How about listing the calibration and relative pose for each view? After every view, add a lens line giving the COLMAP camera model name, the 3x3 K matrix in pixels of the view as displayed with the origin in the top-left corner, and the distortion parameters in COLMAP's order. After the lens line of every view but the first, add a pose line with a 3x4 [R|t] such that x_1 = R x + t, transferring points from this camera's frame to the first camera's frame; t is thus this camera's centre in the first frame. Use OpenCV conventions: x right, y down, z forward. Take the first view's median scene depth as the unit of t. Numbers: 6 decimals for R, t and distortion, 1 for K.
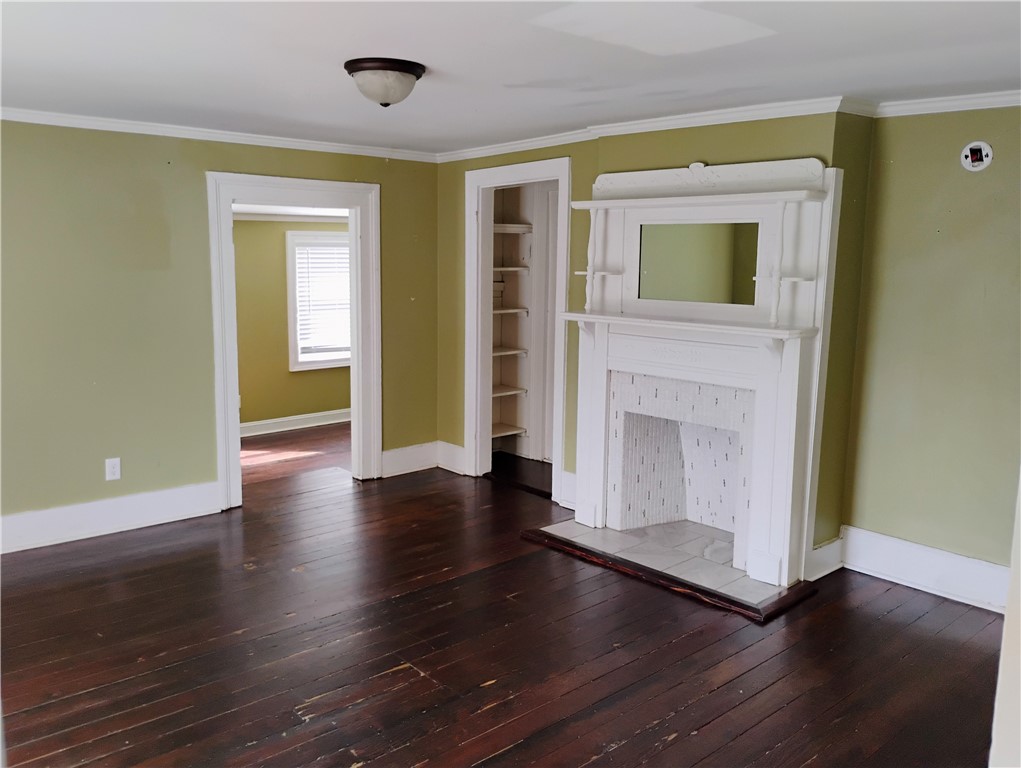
lens RADIAL K [[843.9, 0, 483.9], [0, 843.9, 378.5], [0, 0, 1]] dist [0.066609, -0.084660]
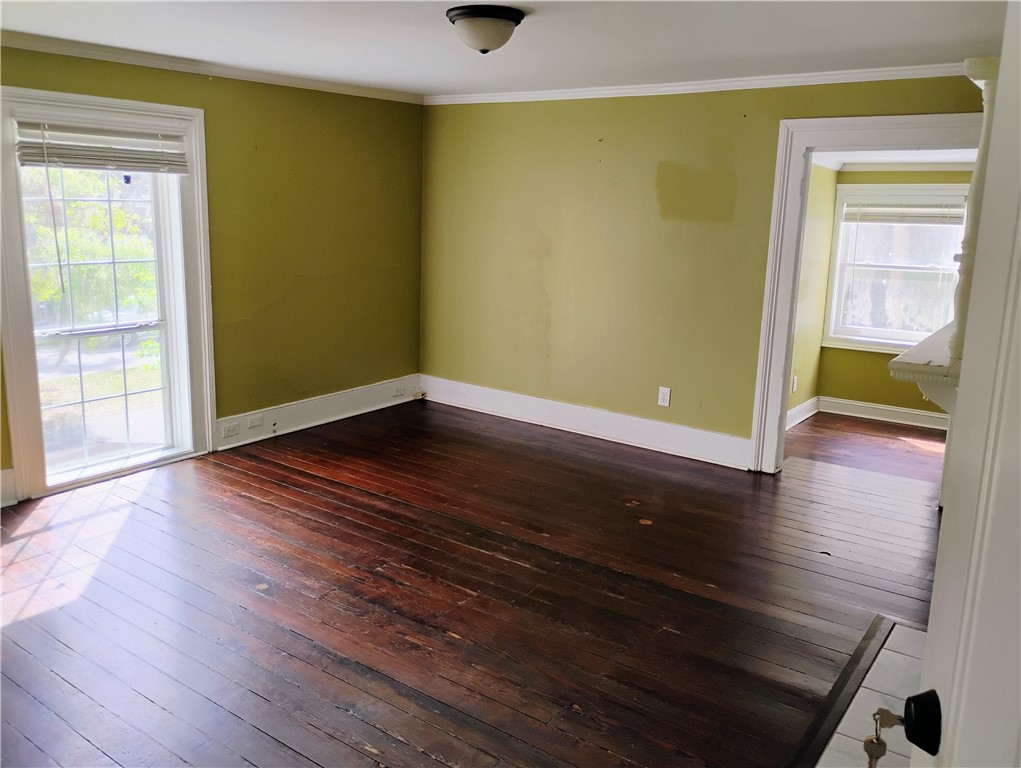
lens RADIAL K [[843.9, 0, 502.7], [0, 843.9, 378.9], [0, 0, 1]] dist [0.066609, -0.084660]
pose [[0.221969, 0.199360, -0.954456, 0.642083], [-0.163963, 0.972567, 0.165011, -0.074055], [0.961169, 0.119868, 0.248568, 0.549526]]
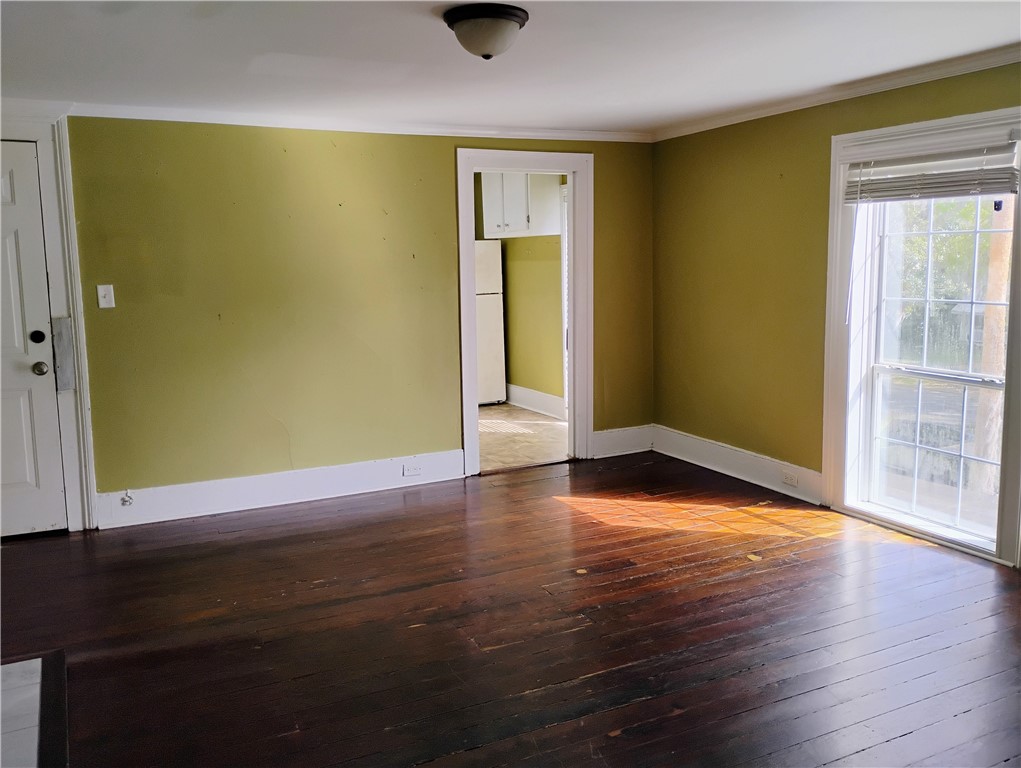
lens RADIAL K [[843.9, 0, 513.0], [0, 843.9, 380.1], [0, 0, 1]] dist [0.066609, -0.084660]
pose [[-0.971356, -0.029291, 0.235819, -0.248509], [0.041392, 0.956347, 0.289288, -0.167685], [-0.233998, 0.290762, -0.927740, 1.325382]]
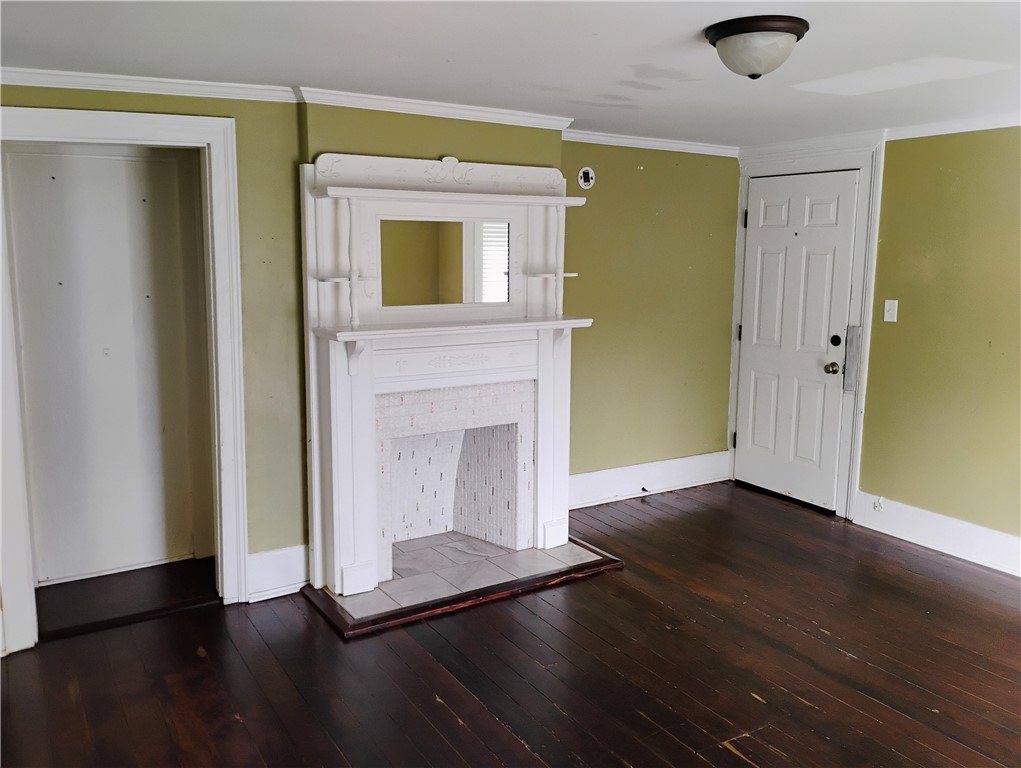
lens RADIAL K [[843.9, 0, 512.8], [0, 843.9, 387.2], [0, 0, 1]] dist [0.066609, -0.084660]
pose [[0.176027, -0.168489, 0.969859, -0.657294], [0.154110, 0.977811, 0.141900, -0.119747], [-0.972247, 0.124487, 0.198087, 0.735371]]
